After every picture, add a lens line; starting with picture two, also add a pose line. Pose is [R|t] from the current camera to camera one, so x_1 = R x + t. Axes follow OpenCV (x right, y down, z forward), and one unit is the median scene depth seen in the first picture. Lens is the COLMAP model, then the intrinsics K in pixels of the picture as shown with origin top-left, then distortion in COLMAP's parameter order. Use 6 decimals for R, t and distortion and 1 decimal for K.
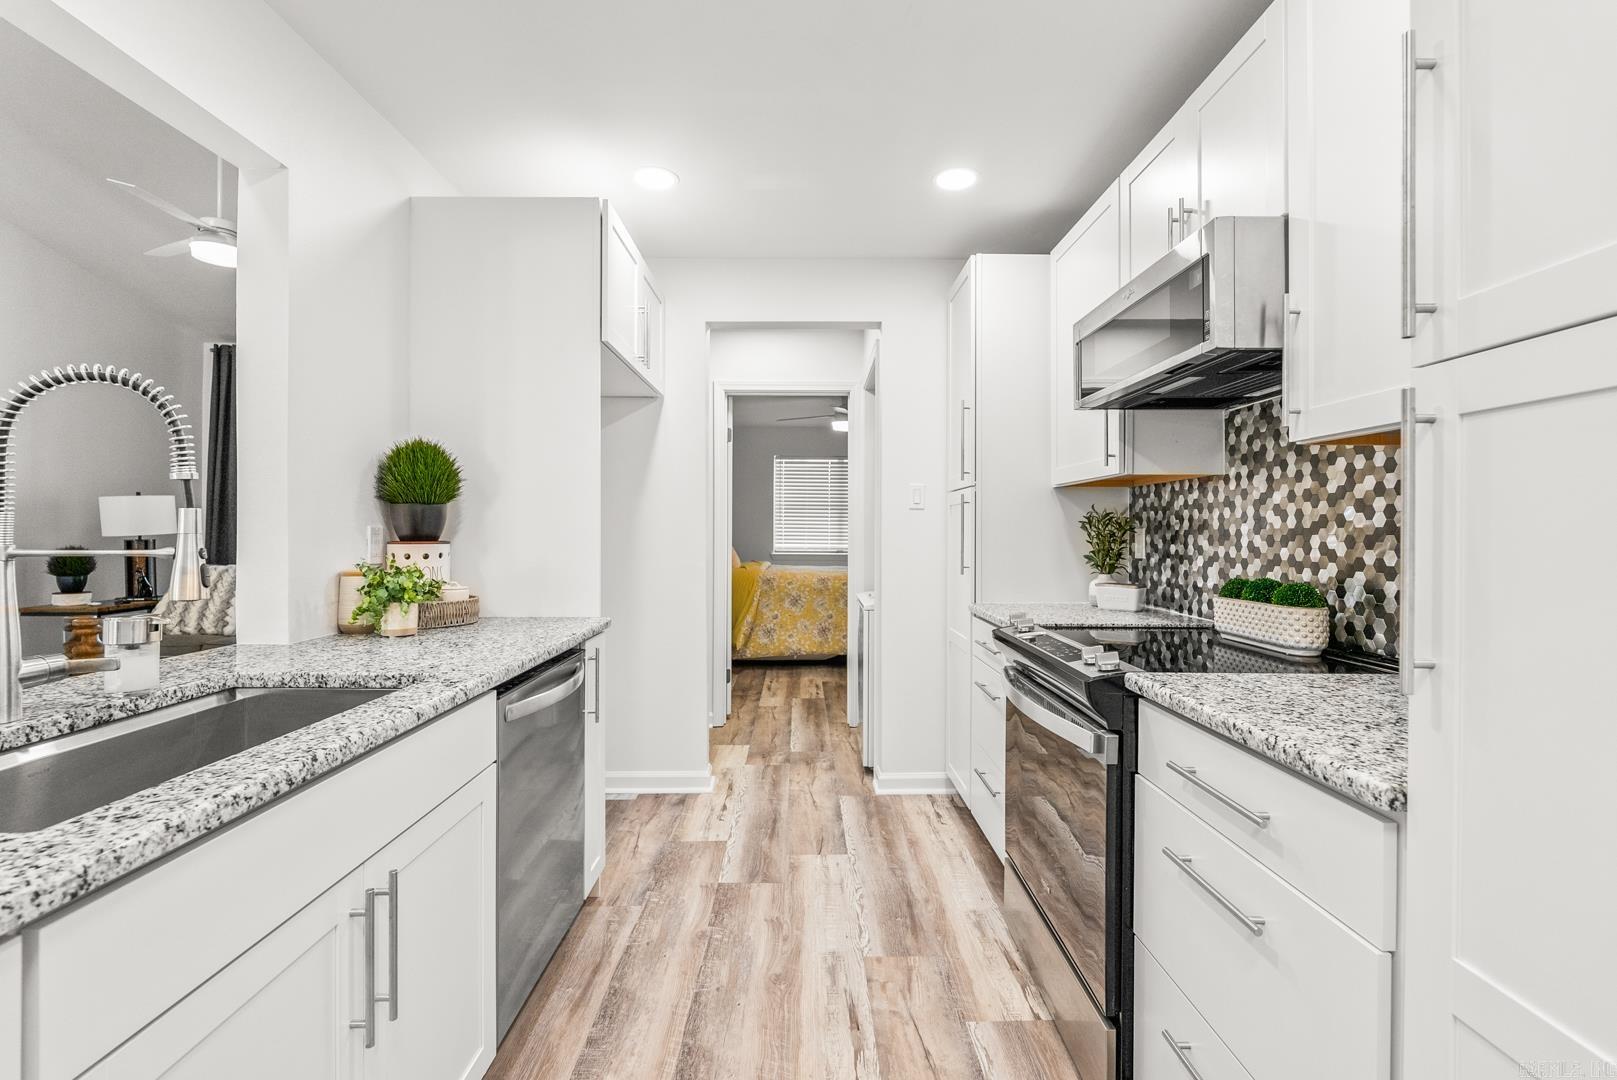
lens RADIAL K [[714.9, 0, 813.9], [0, 714.9, 536.5], [0, 0, 1]] dist [-0.009377, -0.000044]
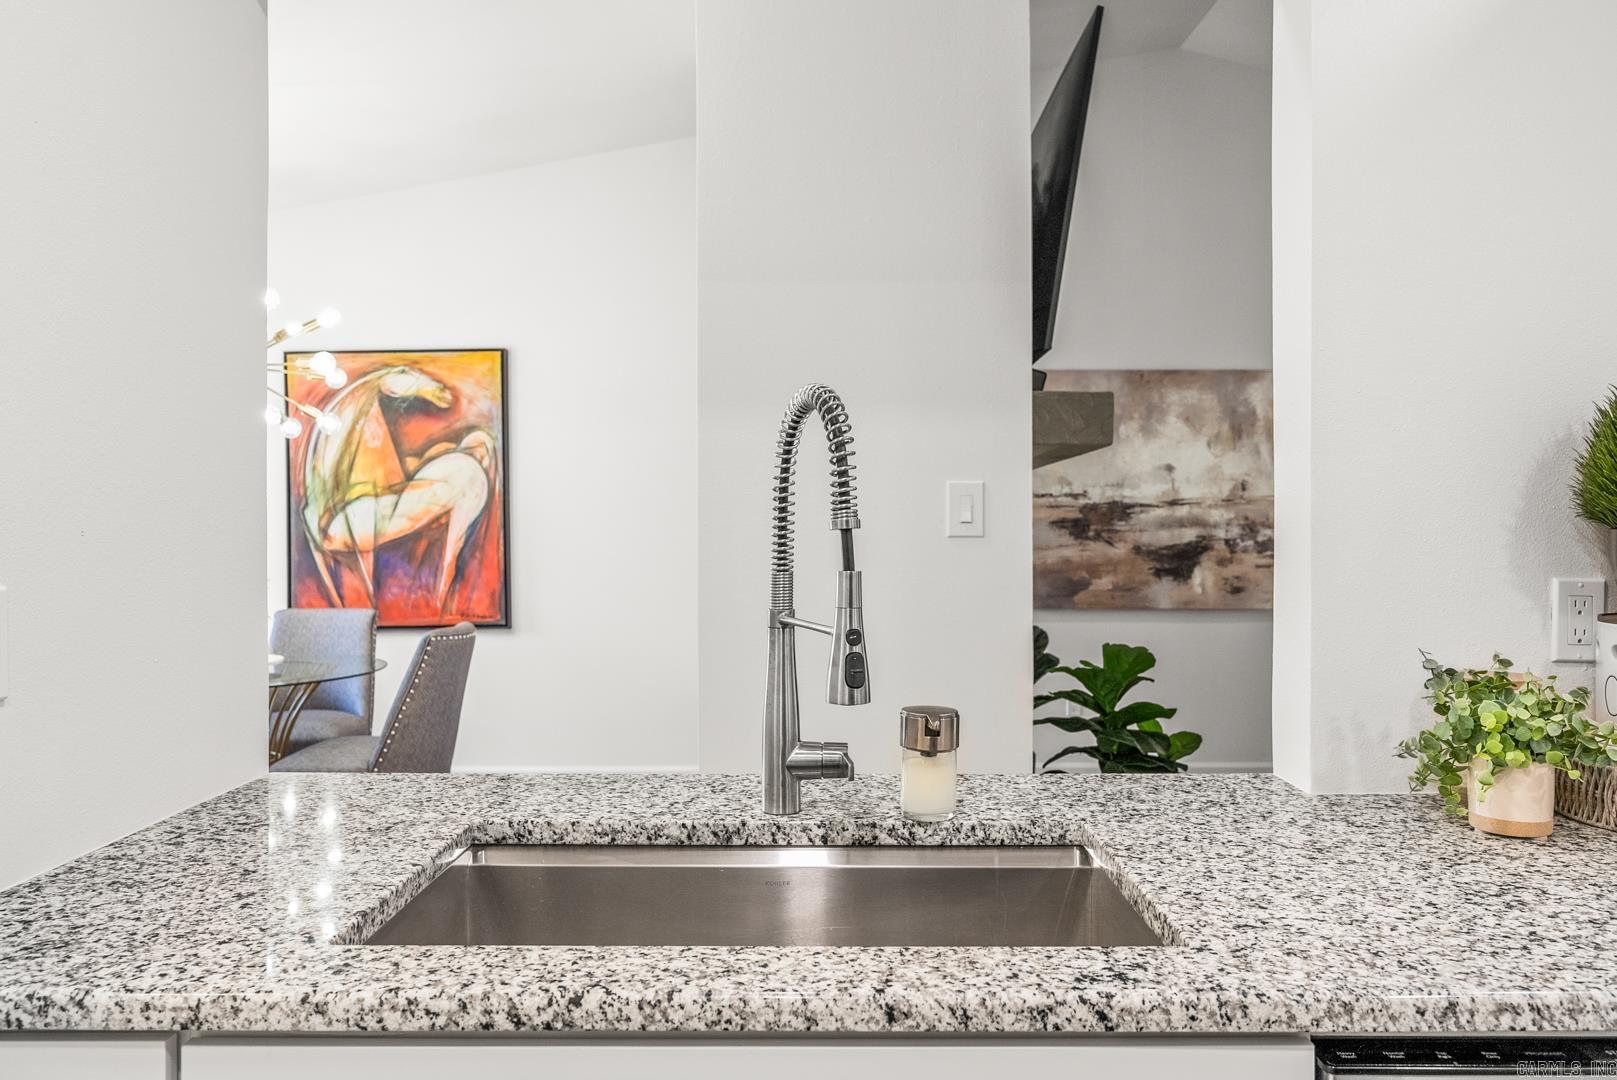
lens RADIAL K [[1106.6, 0, 808.5], [0, 1106.6, 540.0], [0, 0, 1]] dist [-0.000930, 0.000822]
pose [[-0.023366, 0.003423, -0.999721, 0.246240], [-0.006614, 0.999972, 0.003578, -0.089877], [0.999705, 0.006696, -0.023342, 1.238911]]
